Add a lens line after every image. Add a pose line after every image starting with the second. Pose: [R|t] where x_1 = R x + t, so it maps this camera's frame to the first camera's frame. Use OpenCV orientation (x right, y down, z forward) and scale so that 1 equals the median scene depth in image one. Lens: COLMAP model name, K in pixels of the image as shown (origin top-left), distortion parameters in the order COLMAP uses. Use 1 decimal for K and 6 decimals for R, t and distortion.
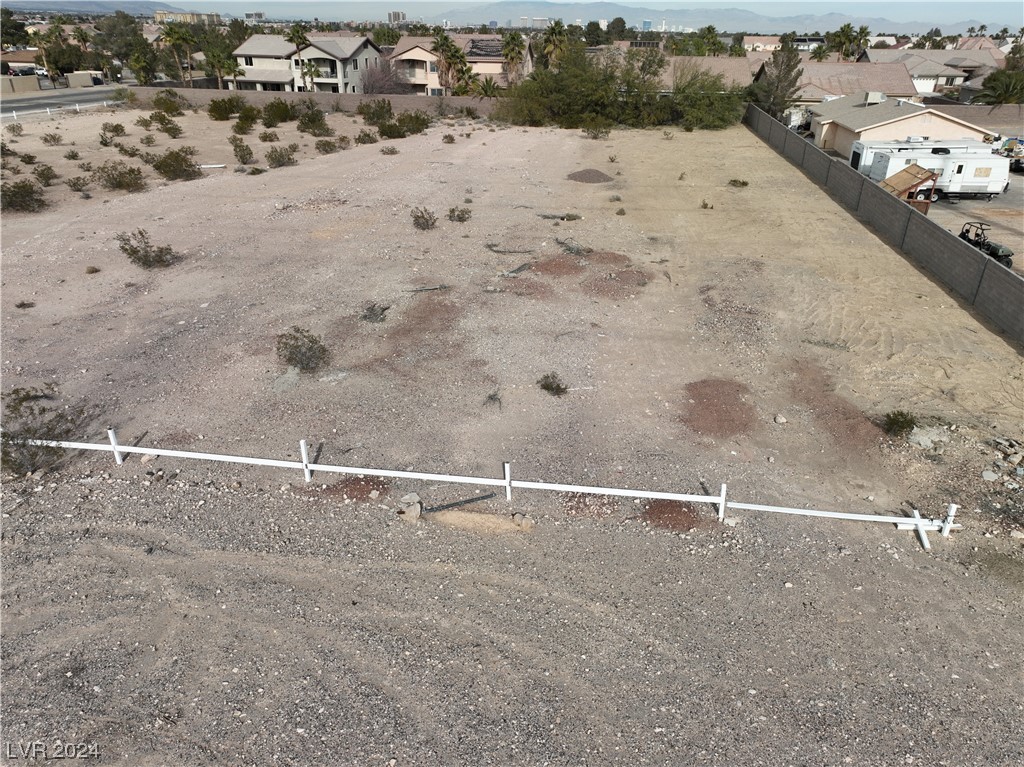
lens RADIAL K [[717.4, 0, 515.7], [0, 717.4, 388.2], [0, 0, 1]] dist [-0.005335, 0.022302]
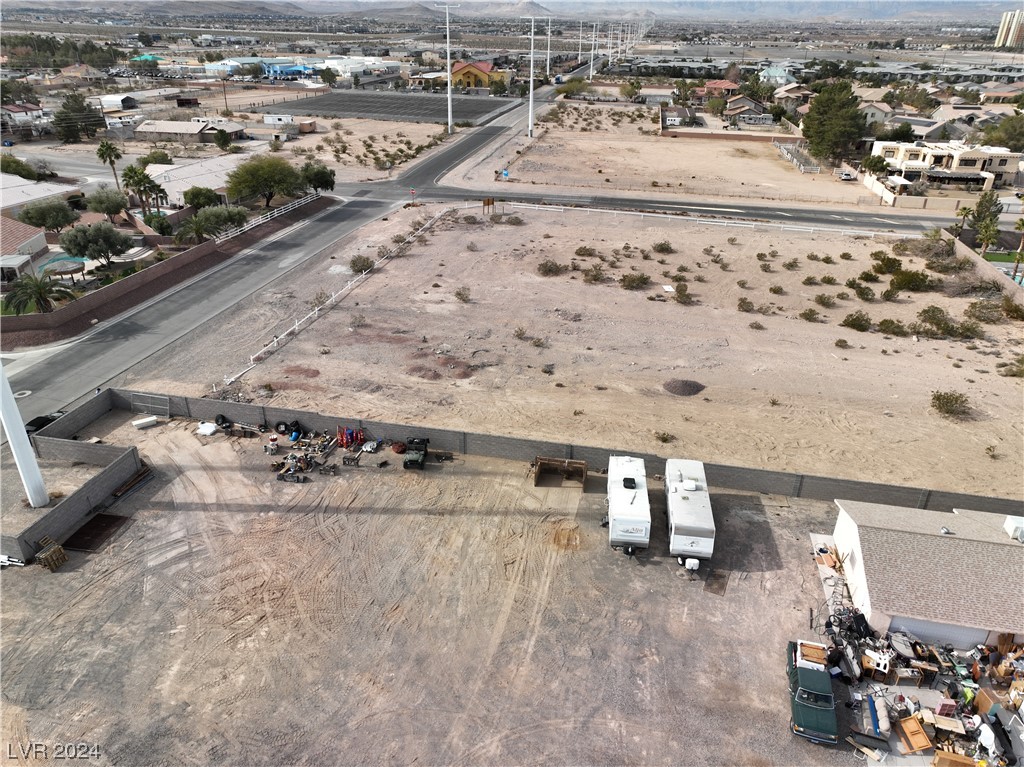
lens RADIAL K [[719.2, 0, 515.6], [0, 719.2, 384.3], [0, 0, 1]] dist [-0.004849, 0.024395]
pose [[-0.051805, 0.430320, -0.901189, 2.220587], [-0.461681, 0.789859, 0.403700, -1.182233], [0.885532, 0.436976, 0.157752, 0.928949]]
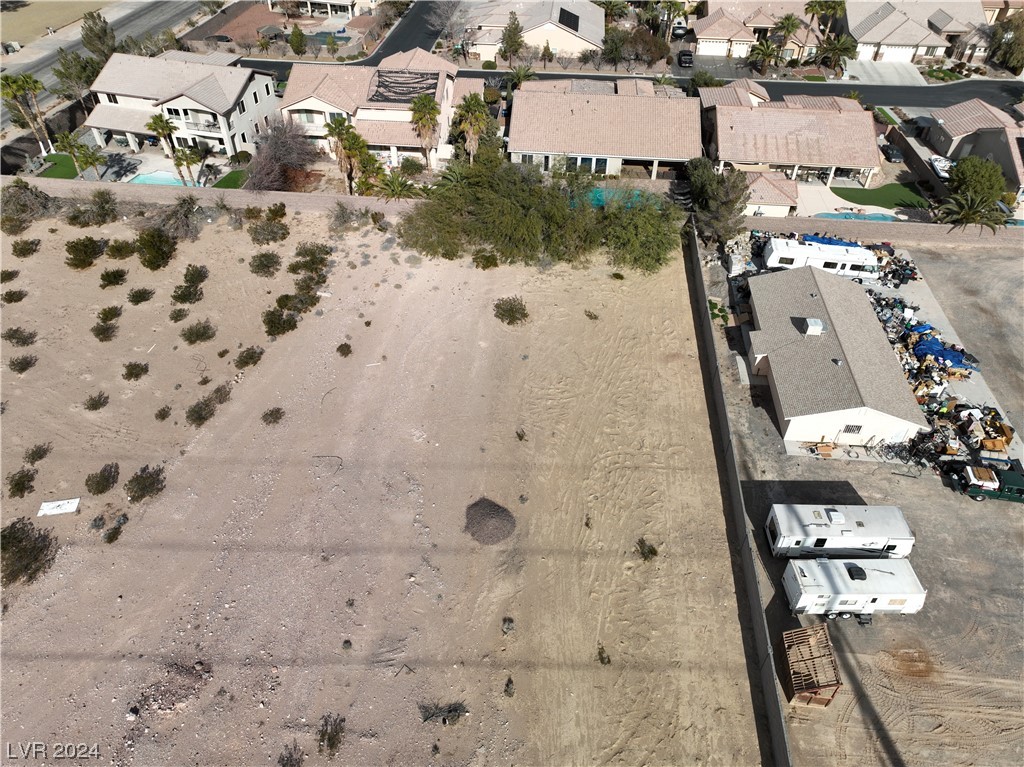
lens RADIAL K [[721.9, 0, 514.6], [0, 721.9, 382.0], [0, 0, 1]] dist [-0.002975, 0.022812]
pose [[0.998452, -0.036630, 0.041866, 0.179800], [0.024976, 0.967667, 0.250991, -1.212055], [-0.049706, -0.249557, 0.967084, 0.273479]]
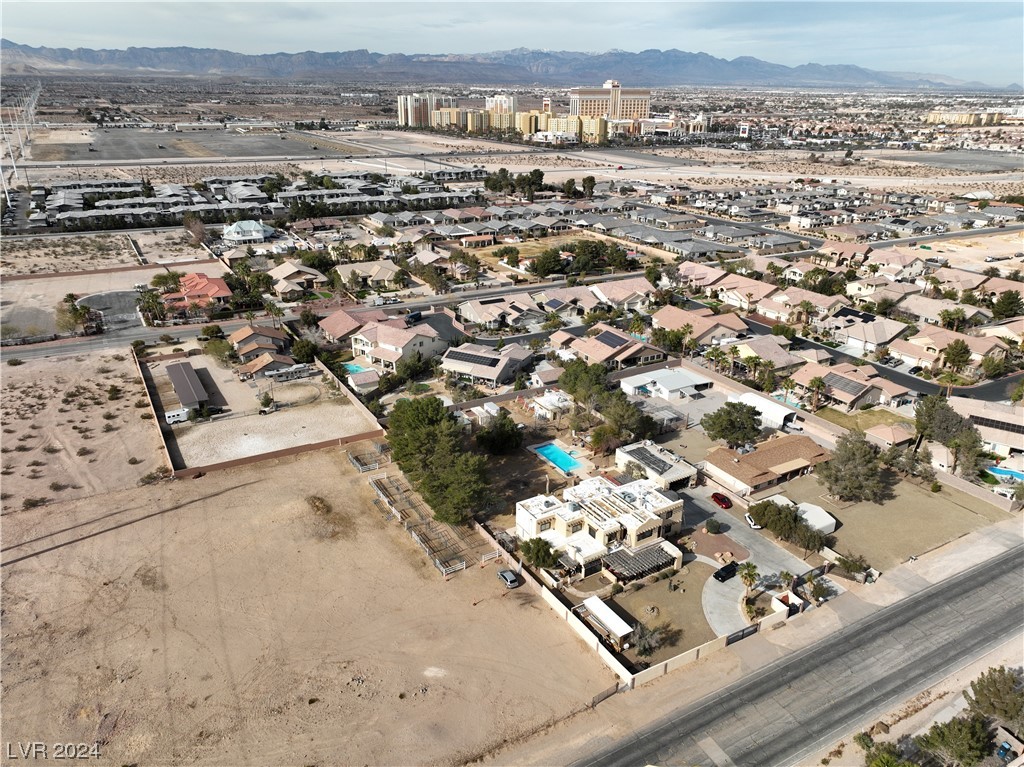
lens RADIAL K [[719.2, 0, 515.6], [0, 719.2, 384.3], [0, 0, 1]] dist [-0.004849, 0.024395]
pose [[0.616299, 0.290693, -0.731897, -0.989375], [-0.353988, 0.932454, 0.072272, -2.634952], [0.703469, 0.214541, 0.677572, 0.527119]]
